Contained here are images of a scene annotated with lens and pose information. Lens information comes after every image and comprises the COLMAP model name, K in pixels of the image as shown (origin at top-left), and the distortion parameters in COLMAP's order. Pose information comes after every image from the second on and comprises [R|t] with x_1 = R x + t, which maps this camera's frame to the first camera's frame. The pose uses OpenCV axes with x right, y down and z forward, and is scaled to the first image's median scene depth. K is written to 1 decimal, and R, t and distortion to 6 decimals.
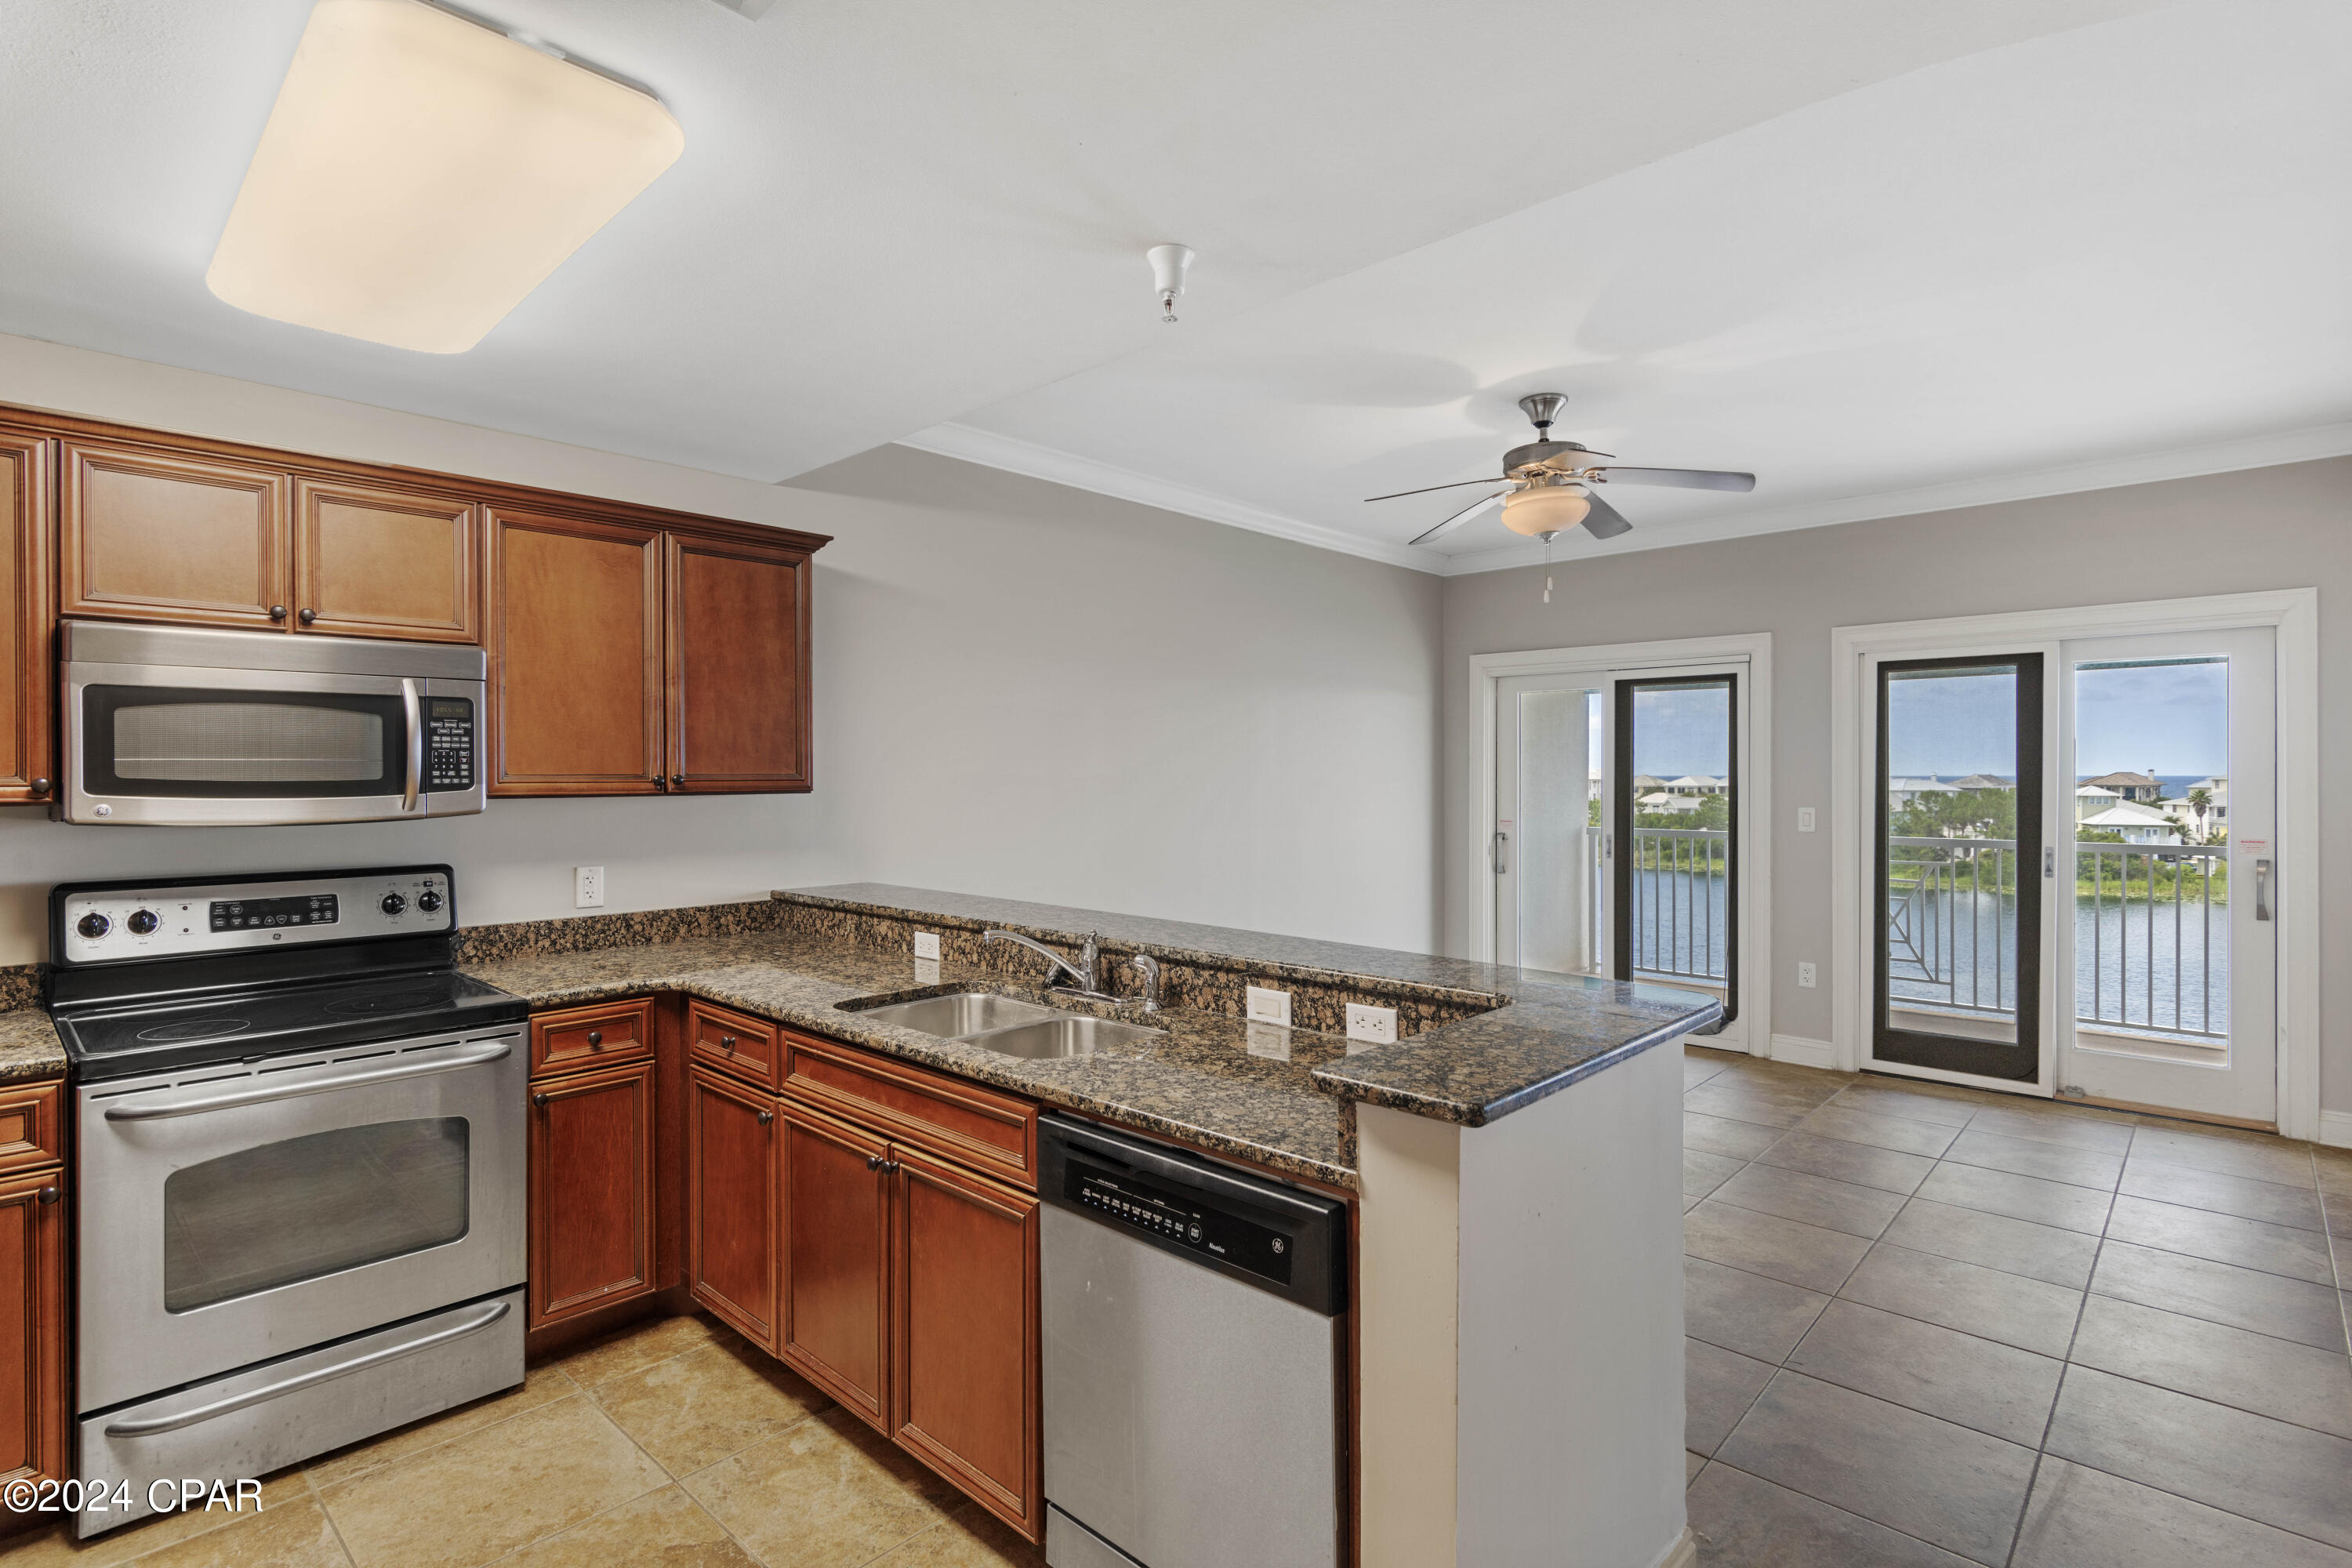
lens RADIAL K [[1154.6, 0, 1176.0], [0, 1154.6, 770.3], [0, 0, 1]] dist [0.005315, 0.000901]
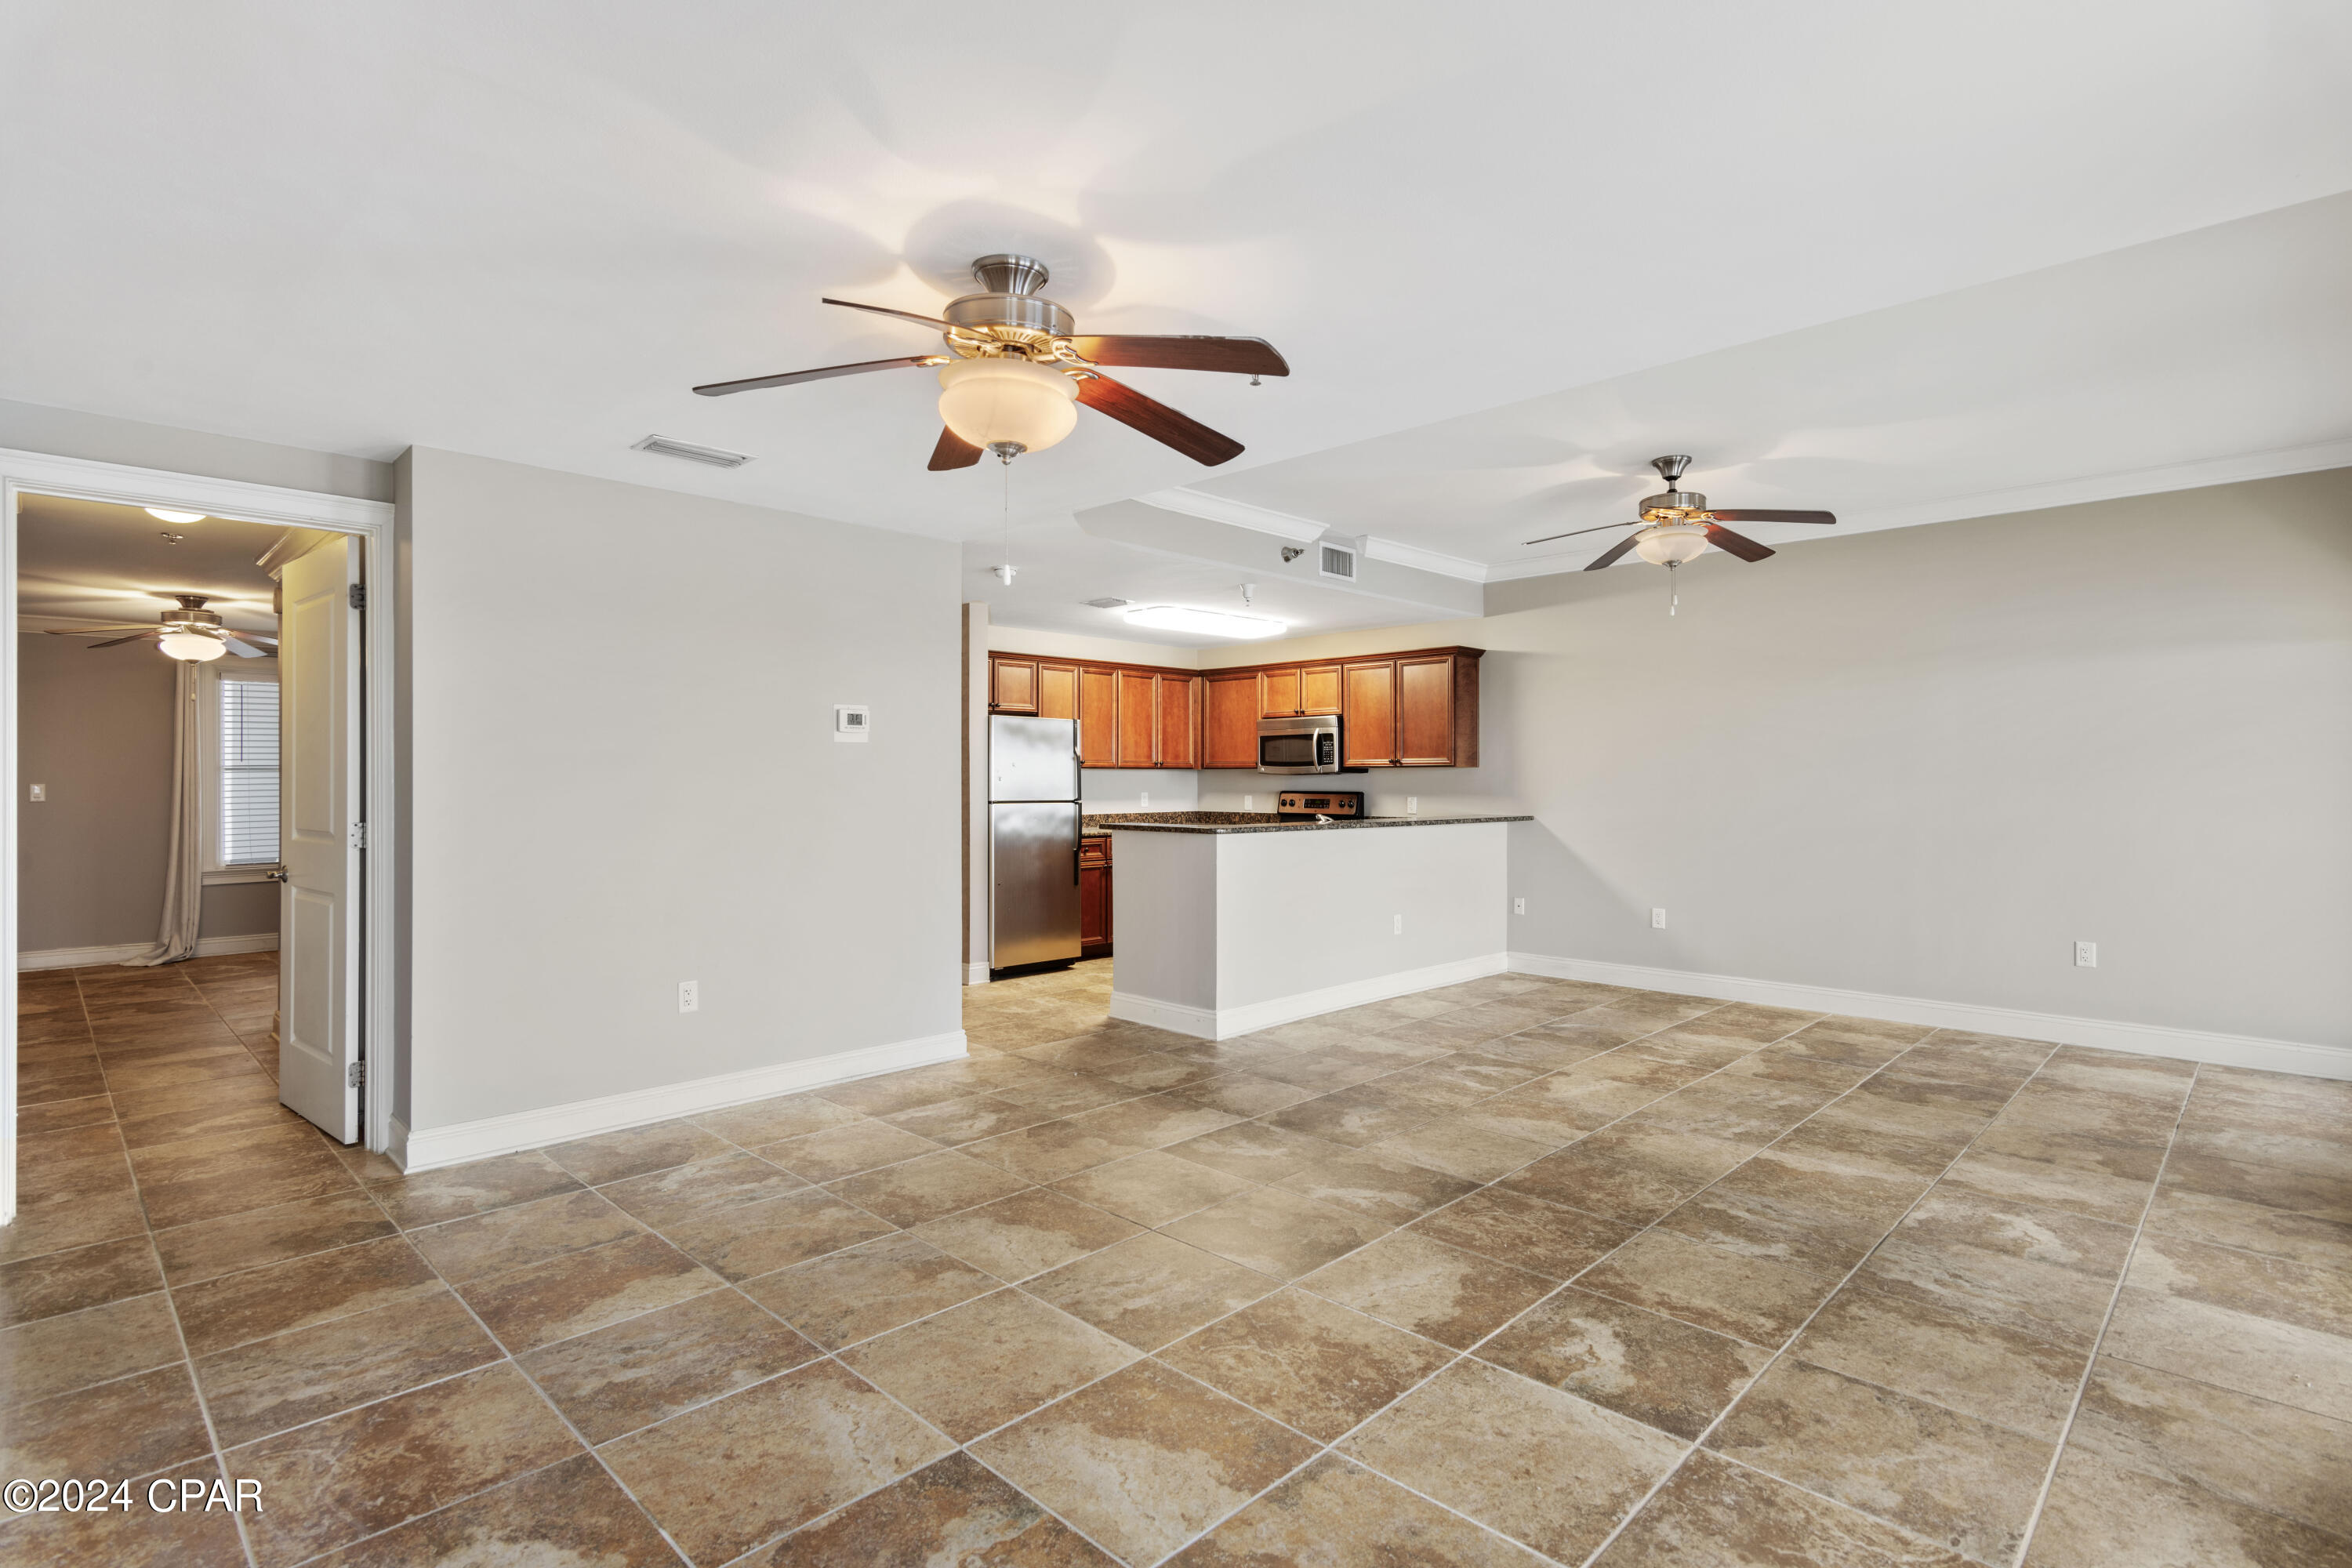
lens RADIAL K [[1154.6, 0, 1171.7], [0, 1154.6, 771.2], [0, 0, 1]] dist [0.005315, 0.000901]
pose [[-0.039783, -0.005497, -0.999193, 1.797555], [0.002914, 0.999980, -0.005617, 0.038108], [0.999204, -0.003135, -0.039766, 0.548830]]
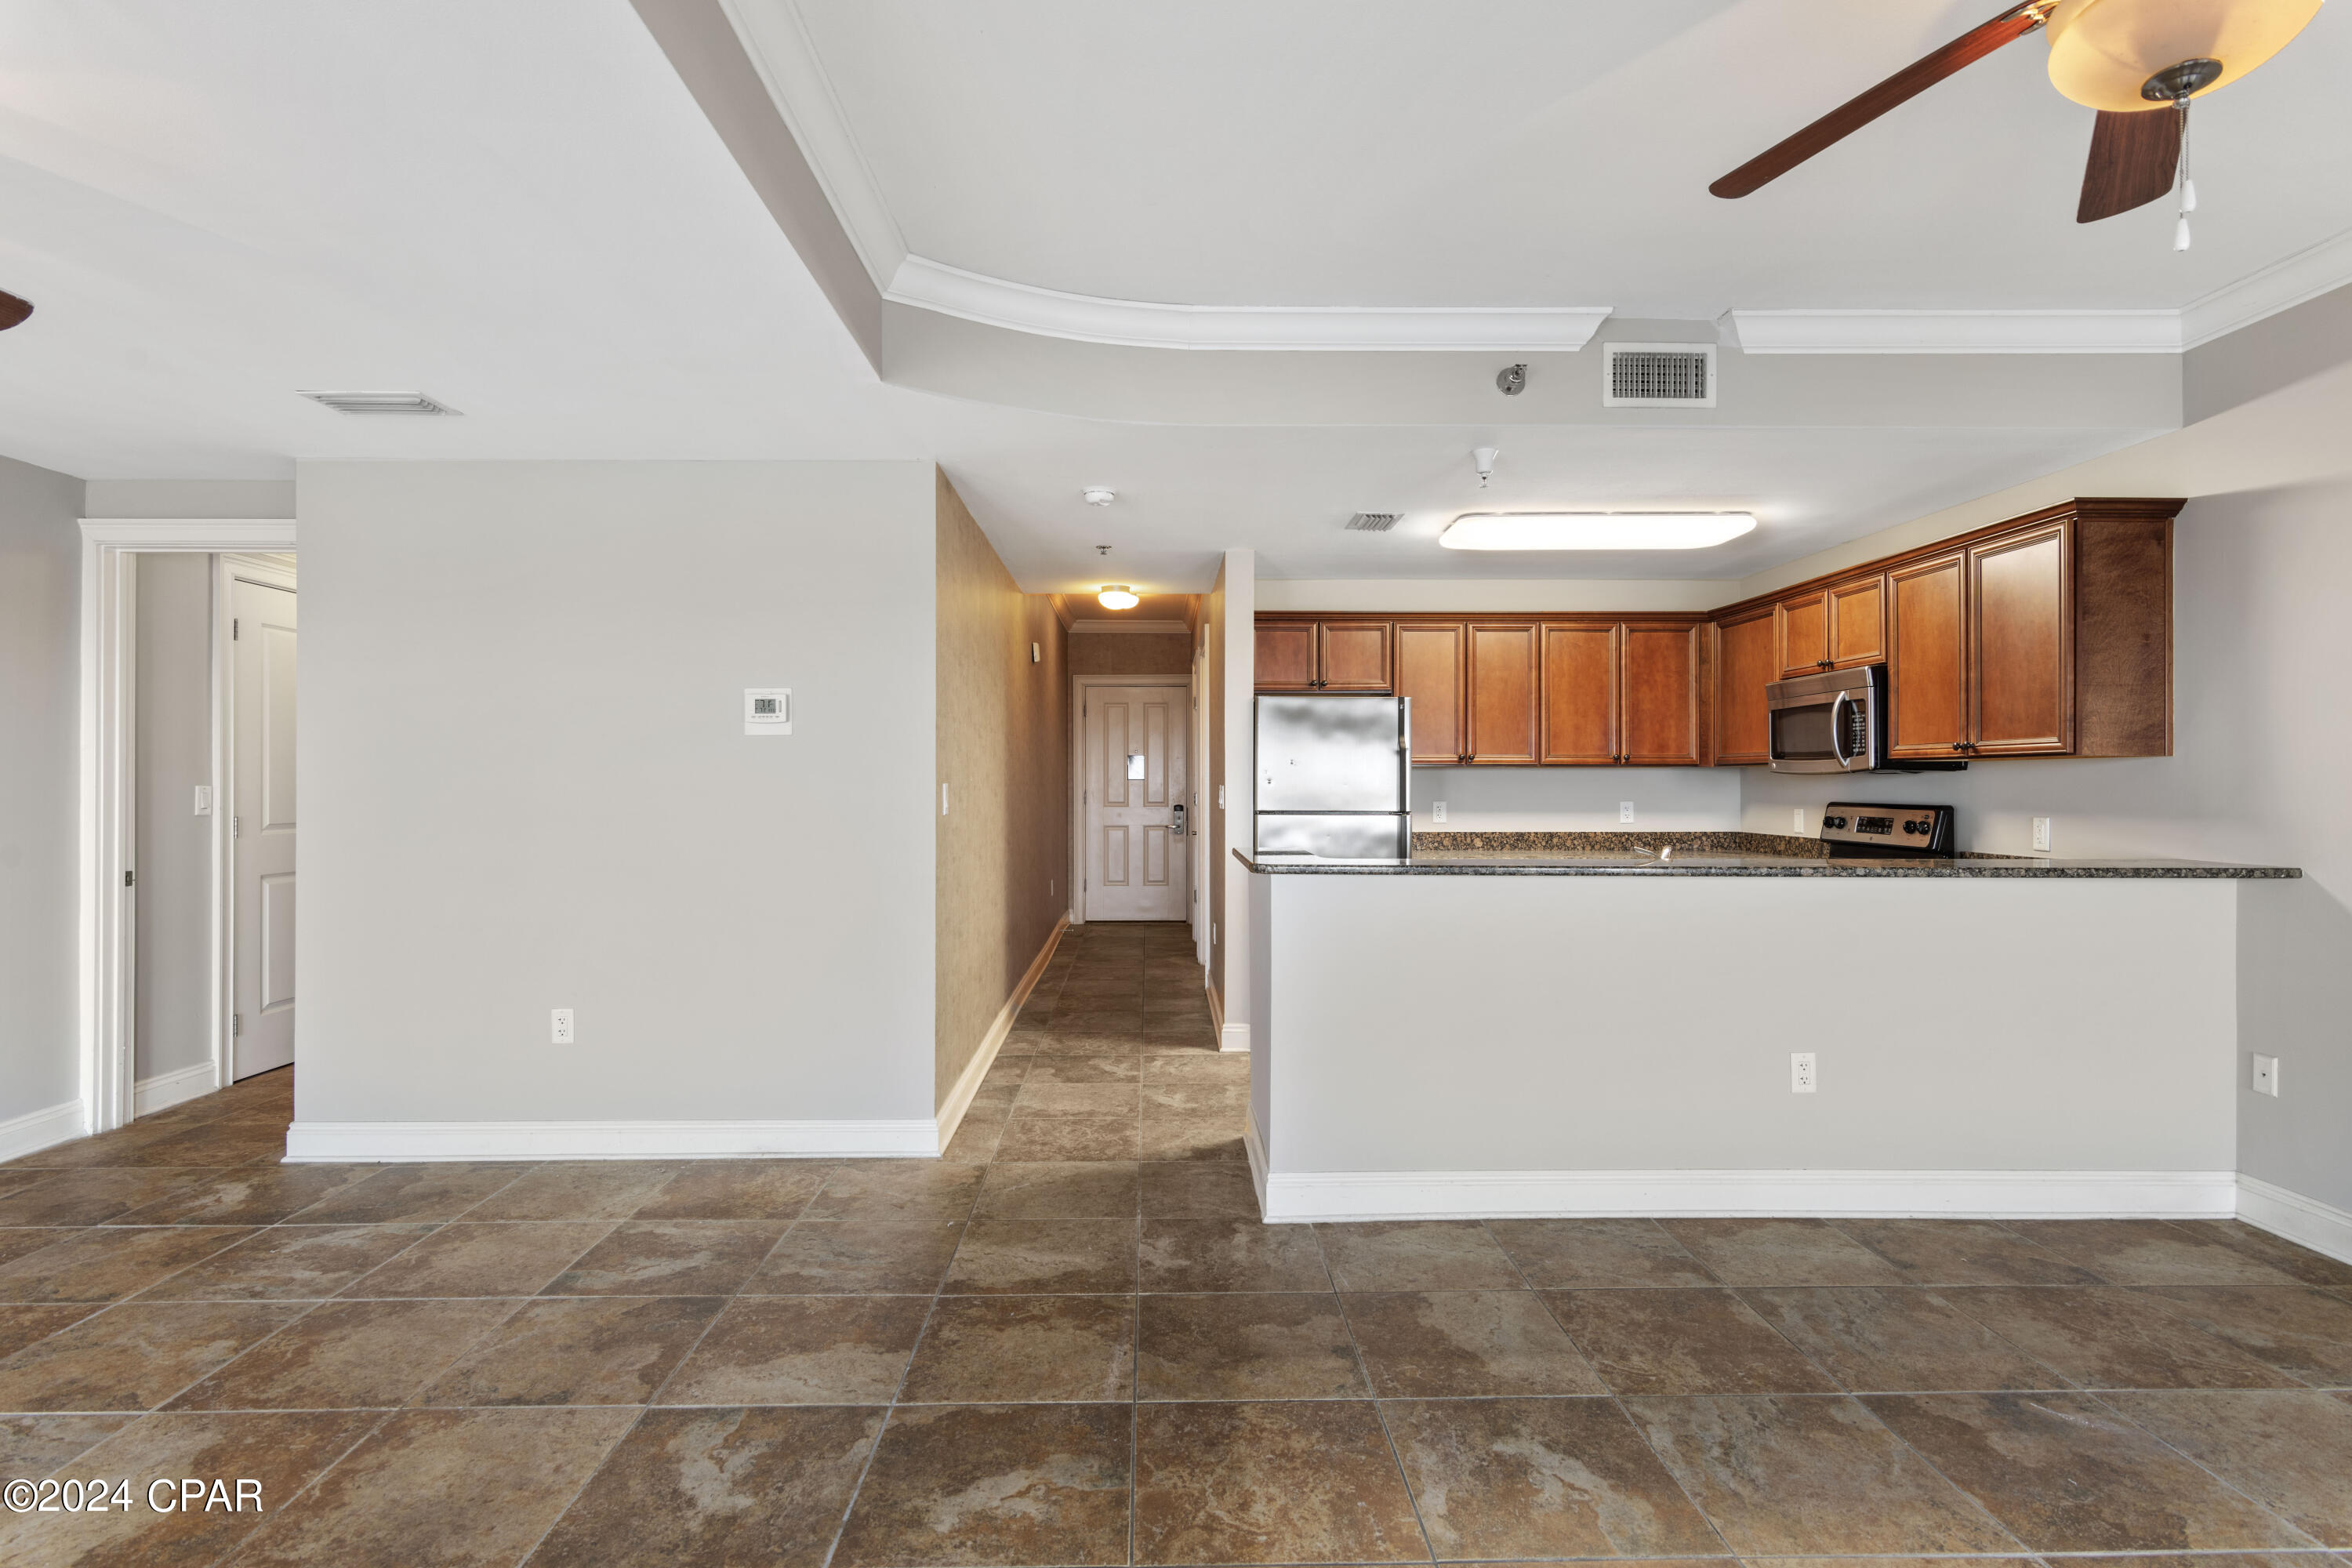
lens RADIAL K [[1154.6, 0, 1163.5], [0, 1154.6, 779.5], [0, 0, 1]] dist [0.005315, 0.000901]
pose [[-0.727829, -0.000729, -0.685758, 0.935666], [0.002539, 0.999990, -0.003759, 0.041897], [0.685754, -0.004477, -0.727820, 1.162364]]
